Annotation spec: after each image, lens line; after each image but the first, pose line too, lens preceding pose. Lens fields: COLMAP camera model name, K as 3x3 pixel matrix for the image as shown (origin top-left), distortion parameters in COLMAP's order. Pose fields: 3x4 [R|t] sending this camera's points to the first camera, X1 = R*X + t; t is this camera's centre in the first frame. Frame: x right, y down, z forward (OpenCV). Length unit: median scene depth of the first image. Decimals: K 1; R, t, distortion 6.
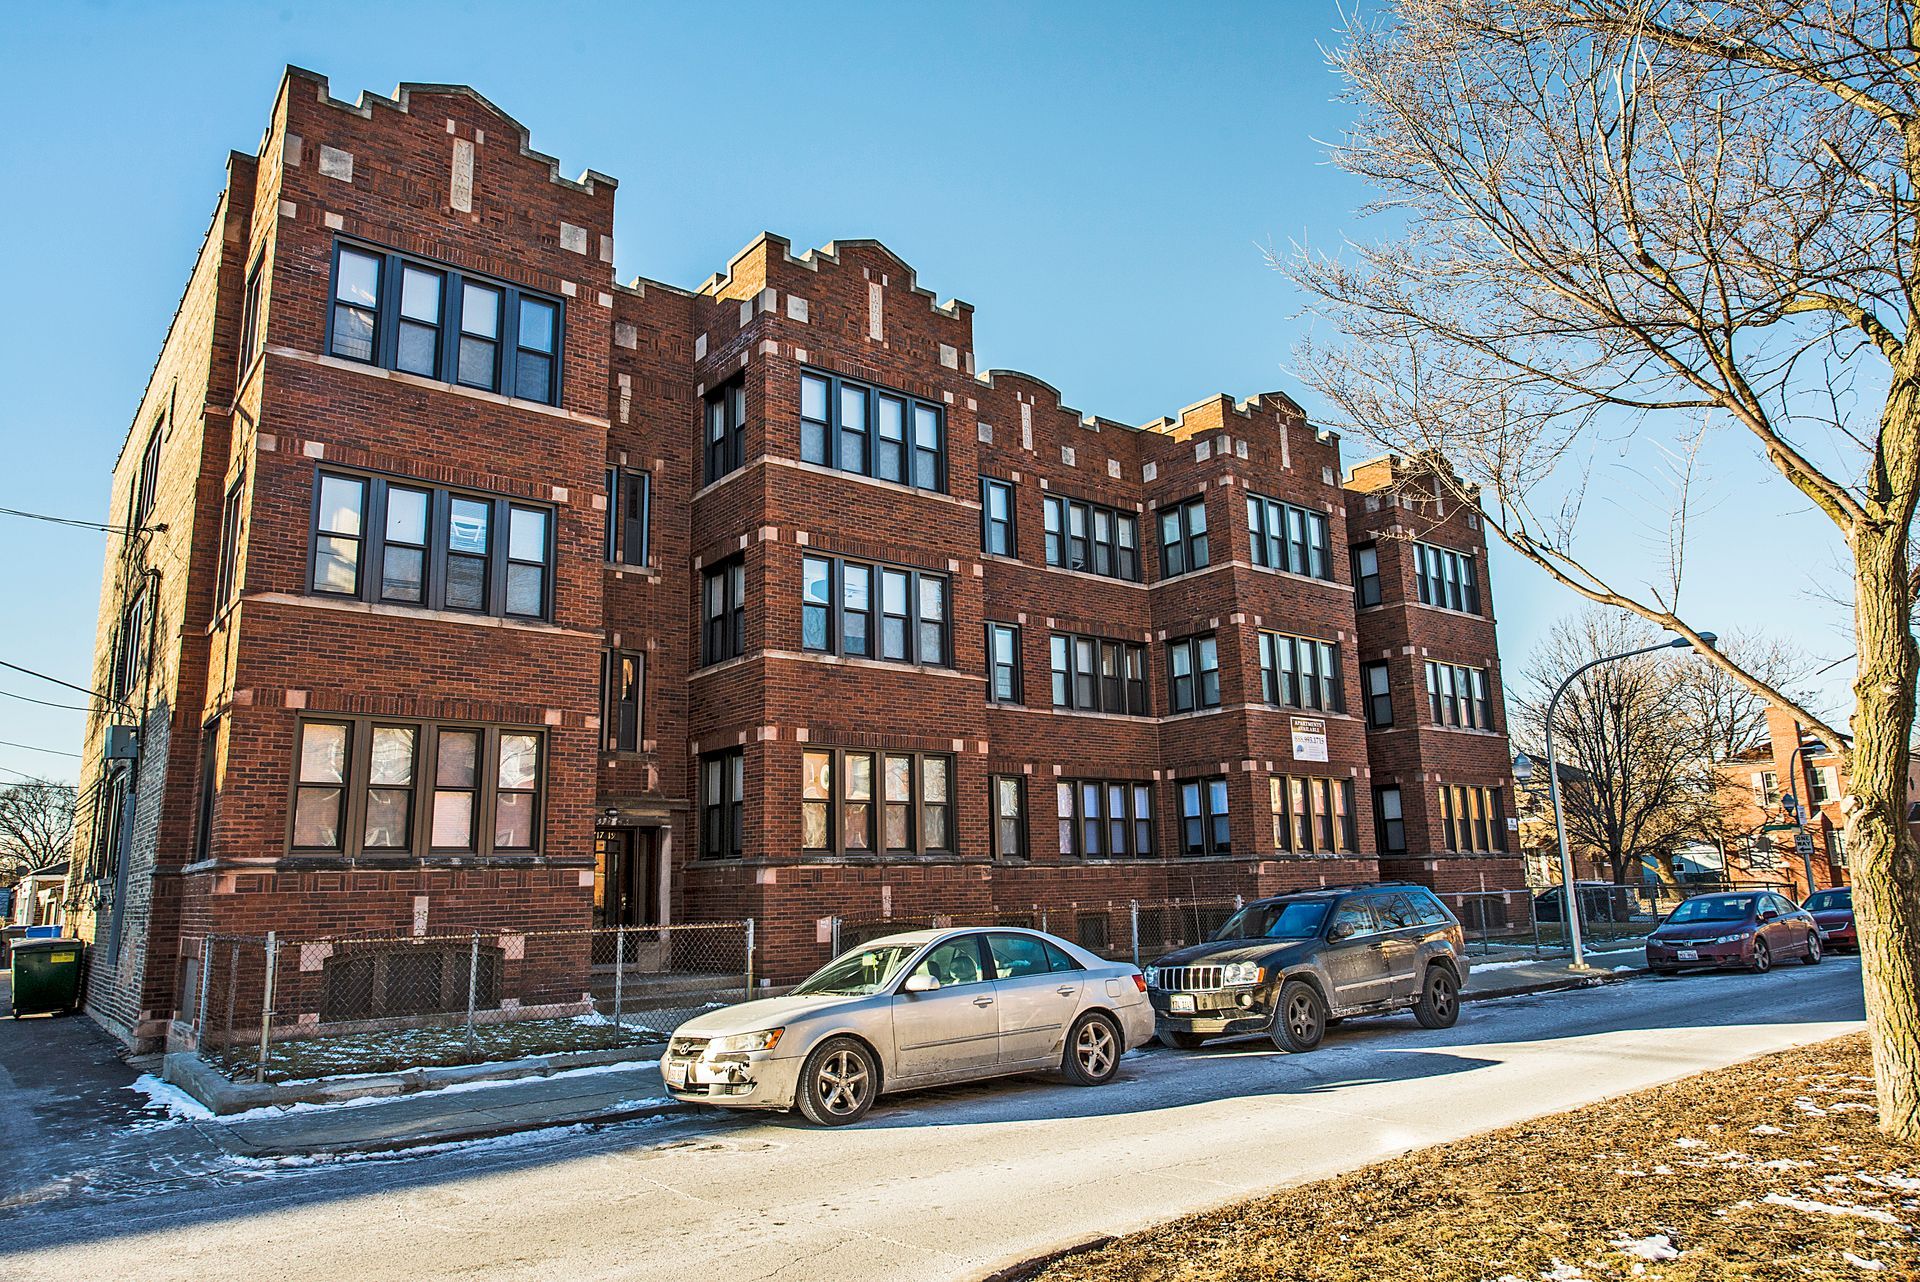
lens RADIAL K [[1242.8, 0, 945.9], [0, 1242.8, 637.8], [0, 0, 1]] dist [0.004773, 0.000667]
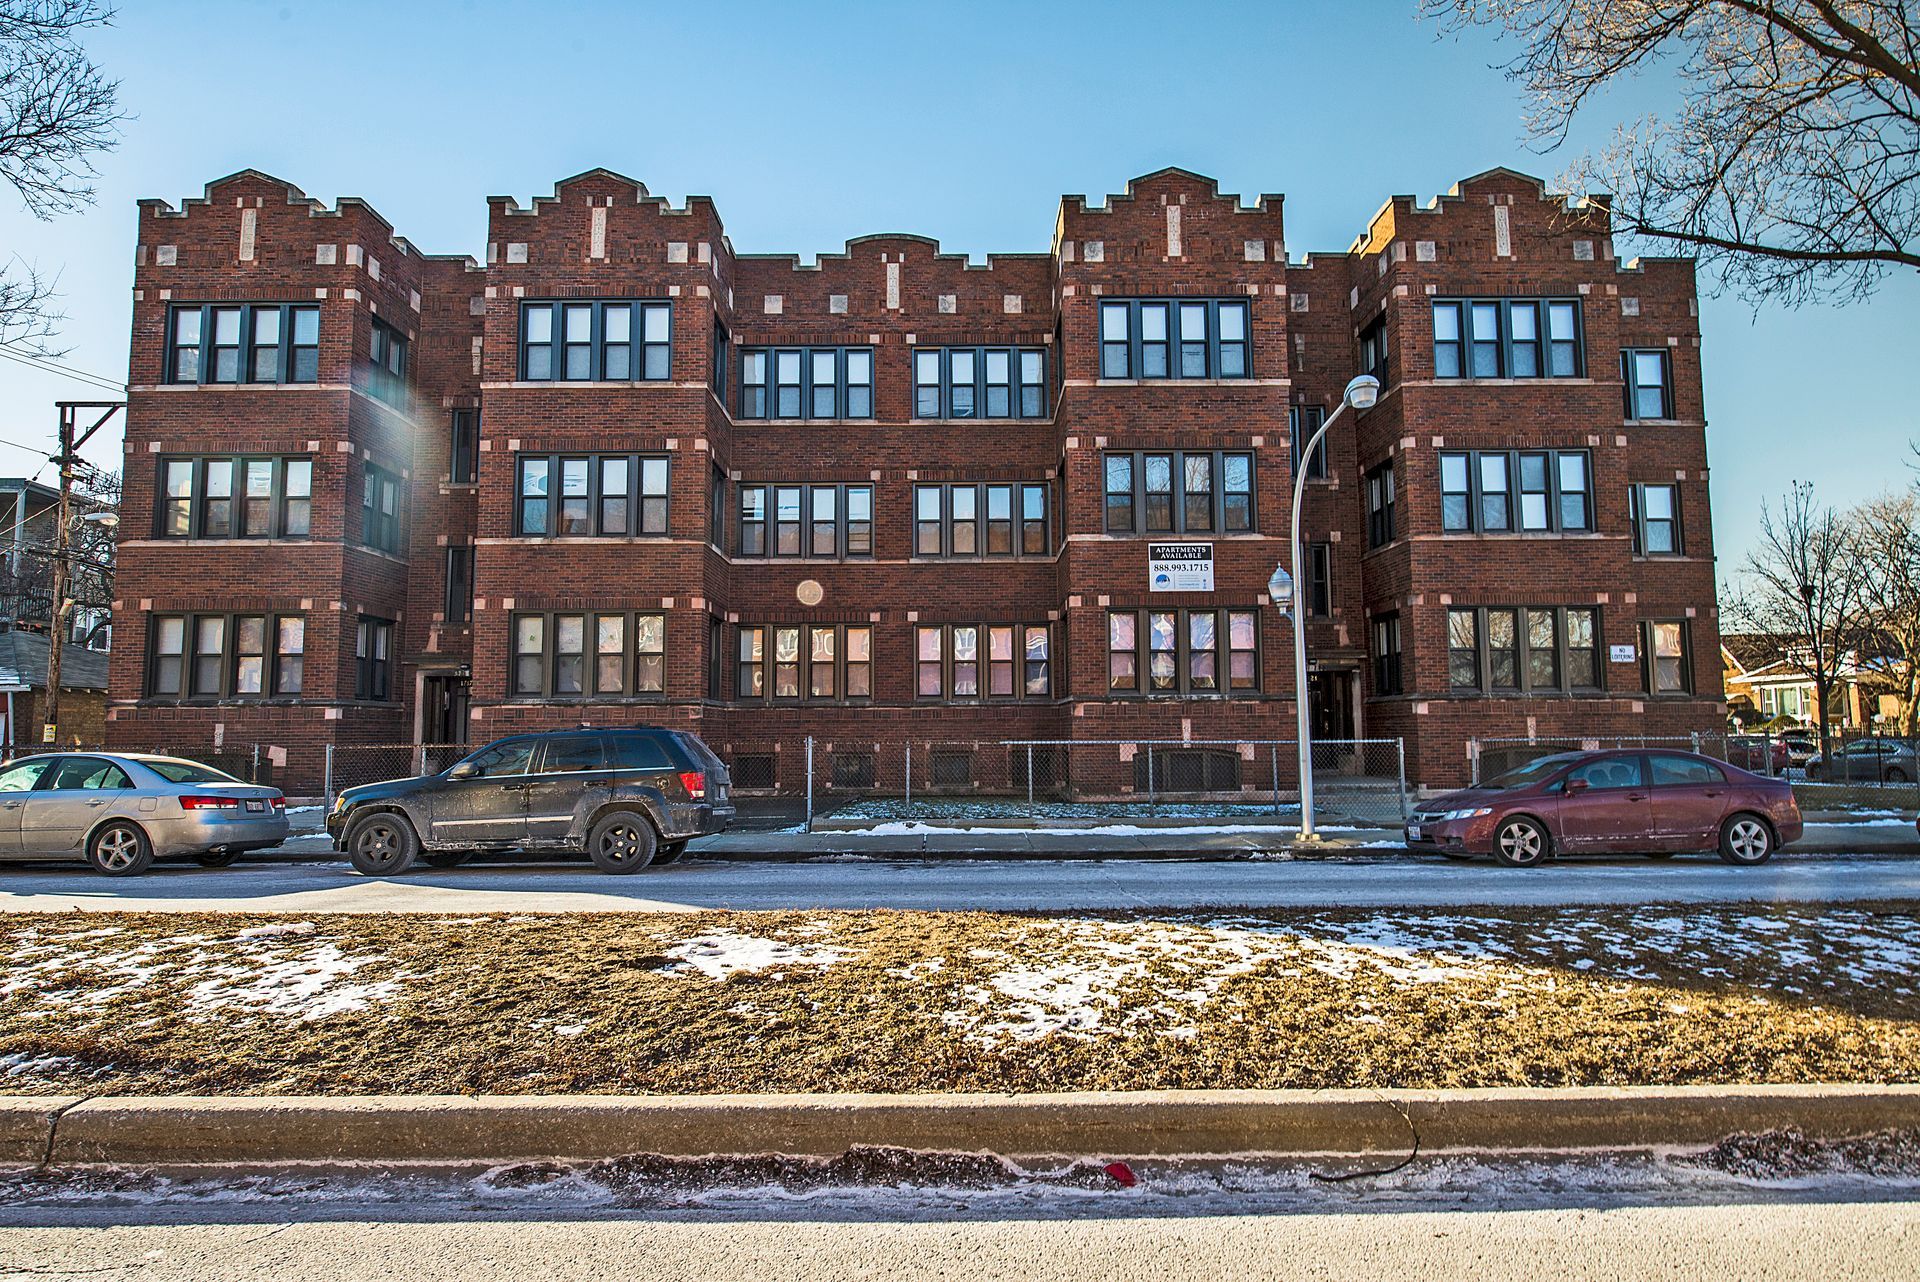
lens RADIAL K [[834.6, 0, 990.8], [0, 834.6, 680.5], [0, 0, 1]] dist [-0.028277, 0.003273]
pose [[0.772646, -0.009359, -0.634768, 0.635053], [0.110185, 0.986693, 0.119571, 0.089226], [0.625201, -0.162327, 0.763396, 0.536719]]
